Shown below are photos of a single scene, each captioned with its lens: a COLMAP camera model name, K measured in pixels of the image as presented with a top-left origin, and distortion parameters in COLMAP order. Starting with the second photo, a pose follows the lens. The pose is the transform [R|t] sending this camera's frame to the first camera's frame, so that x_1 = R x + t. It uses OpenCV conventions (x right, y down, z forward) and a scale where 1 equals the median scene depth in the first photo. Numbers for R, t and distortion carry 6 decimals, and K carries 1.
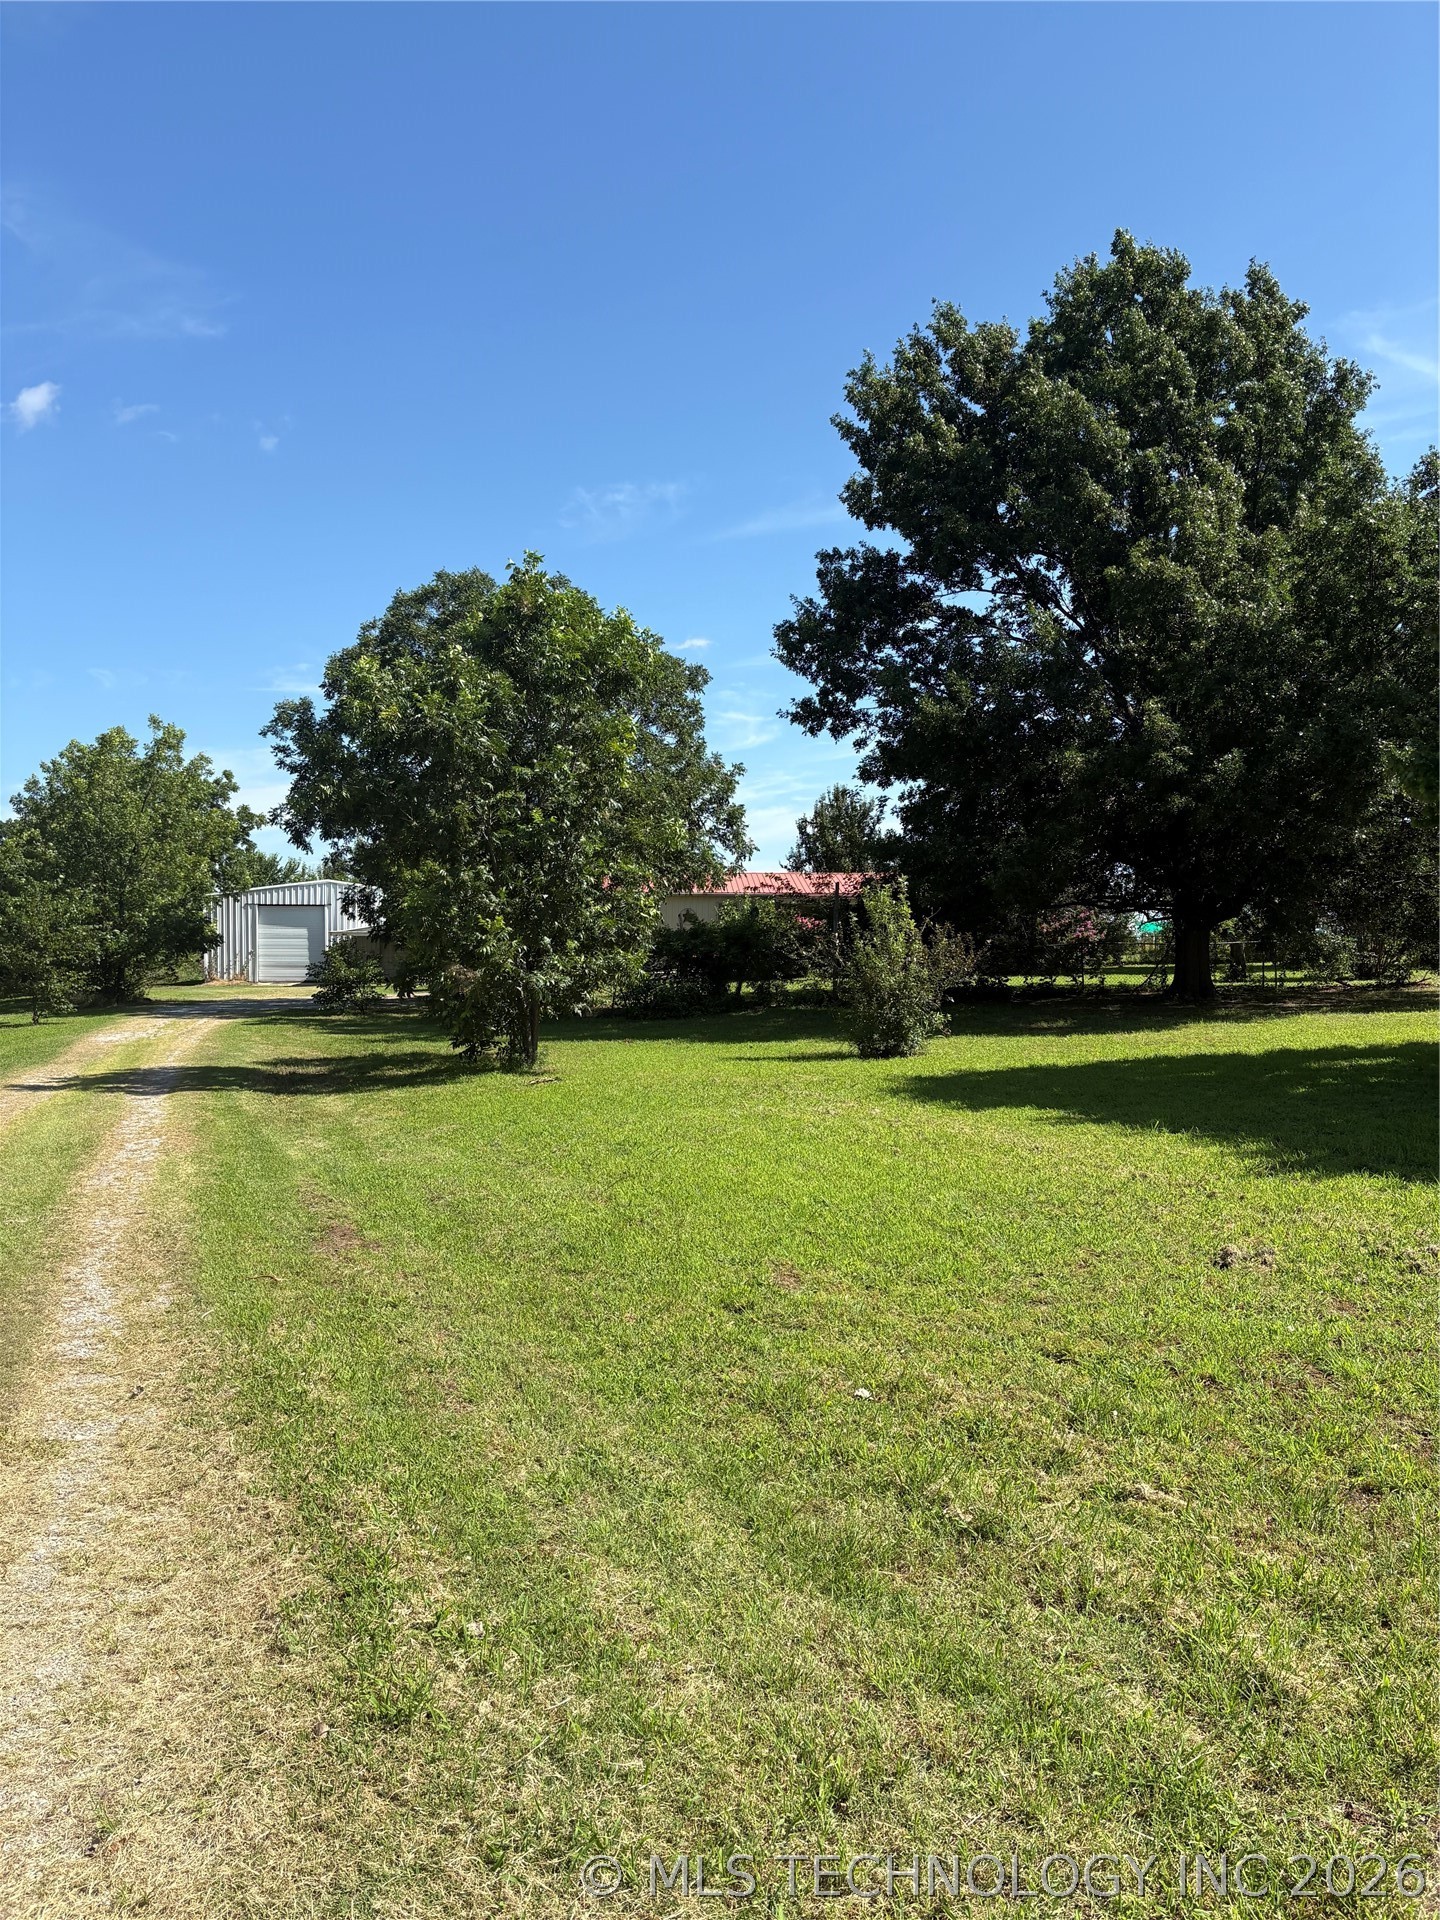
lens RADIAL K [[1462.5, 0, 686.6], [0, 1462.5, 923.7], [0, 0, 1]] dist [0.042910, -0.049161]
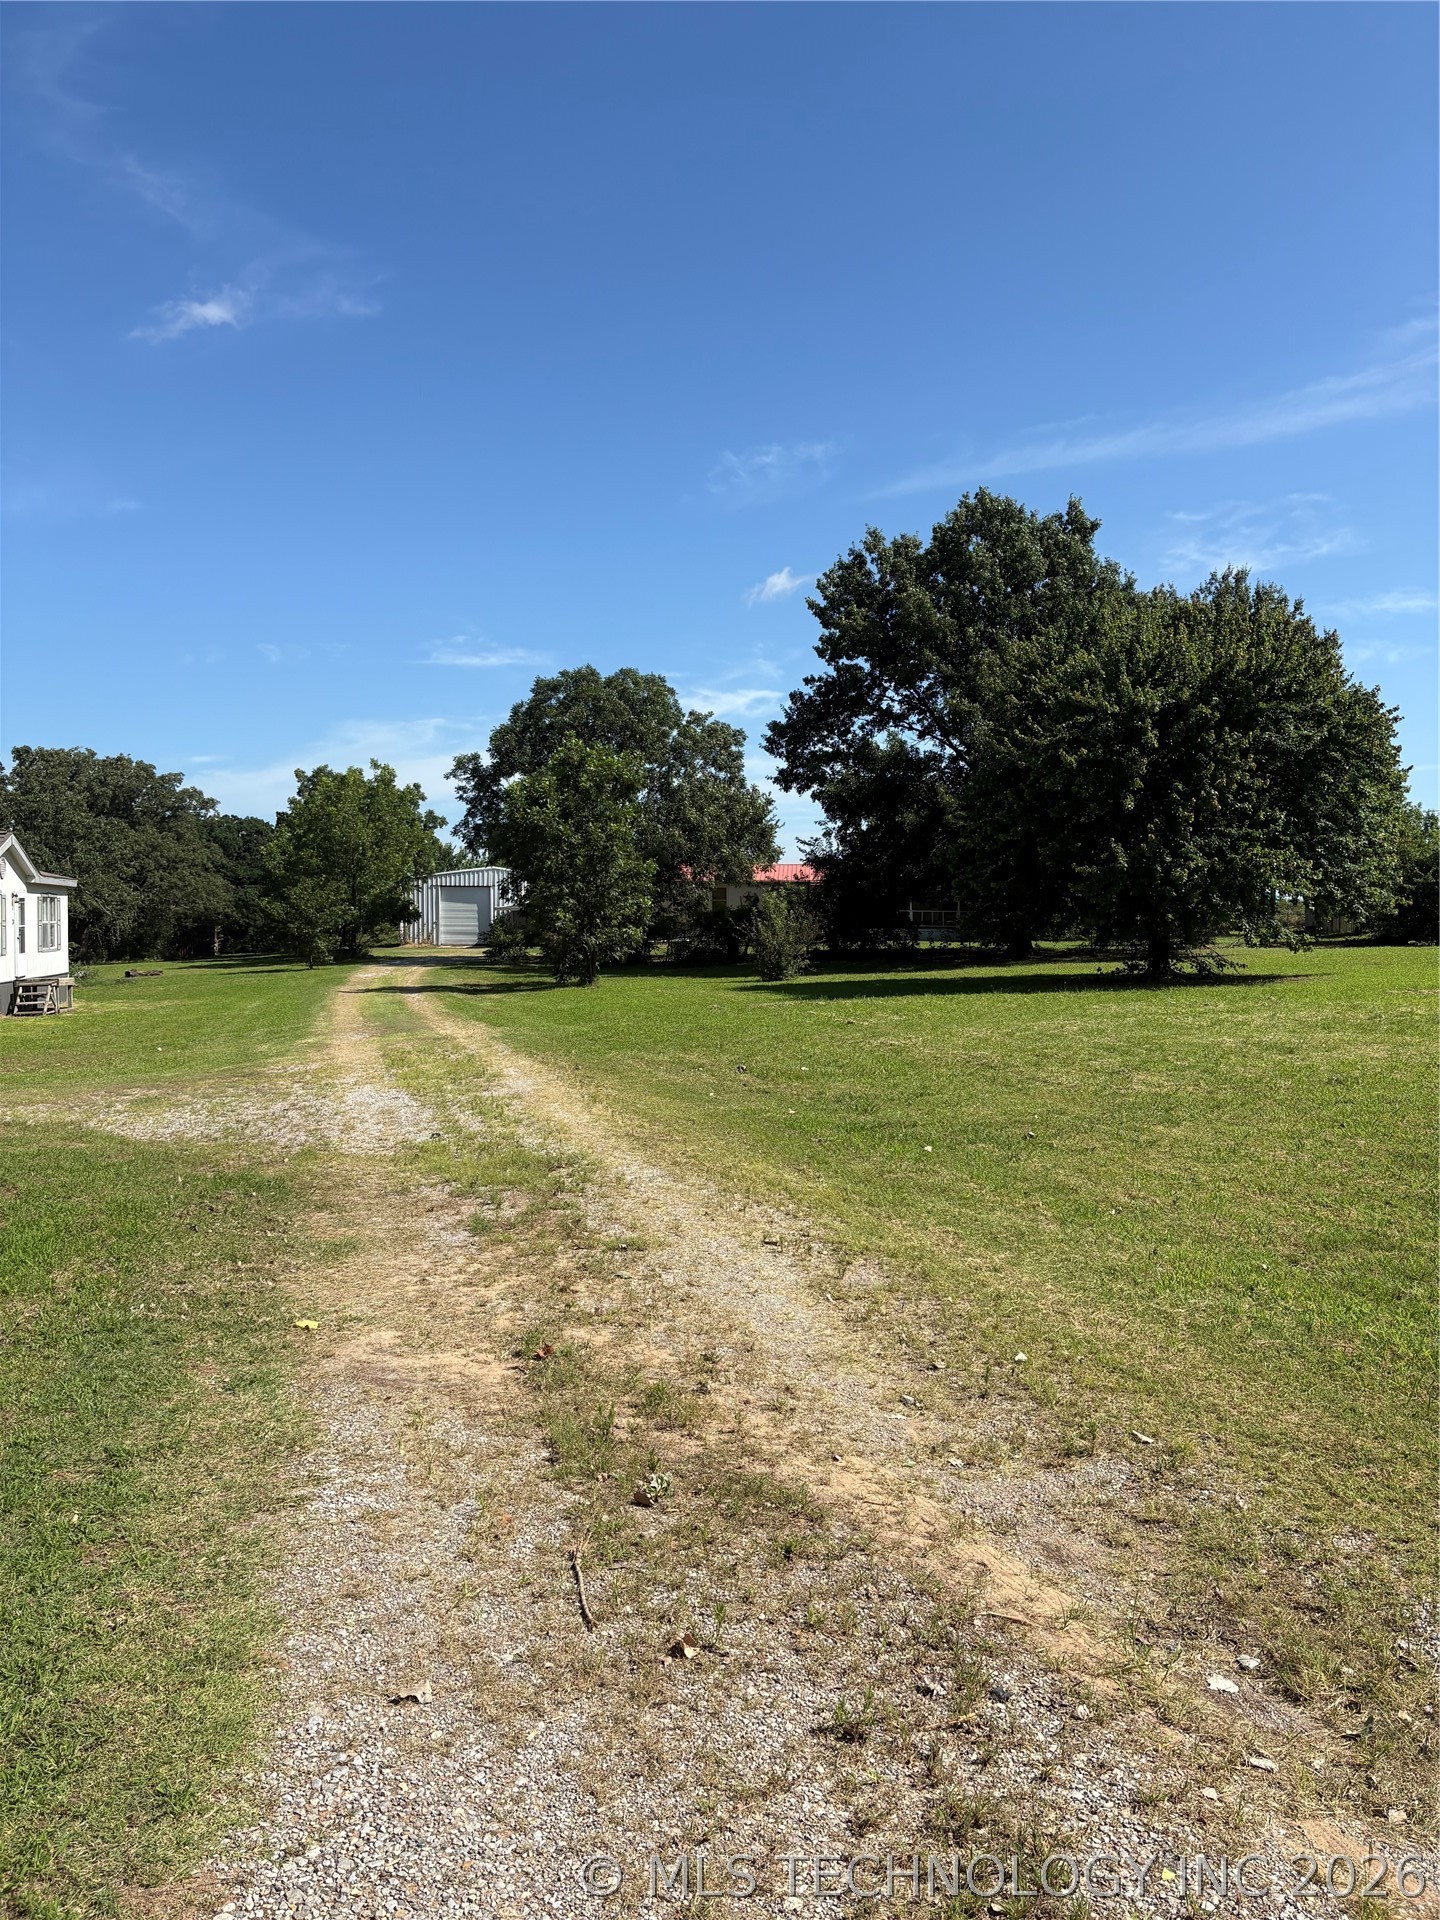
lens RADIAL K [[1462.5, 0, 662.6], [0, 1462.5, 977.2], [0, 0, 1]] dist [0.042910, -0.049161]
pose [[0.992934, 0.006652, -0.118483, 0.103466], [0.000589, 0.998139, 0.060976, -0.017203], [0.118668, -0.060615, 0.991082, -0.454039]]
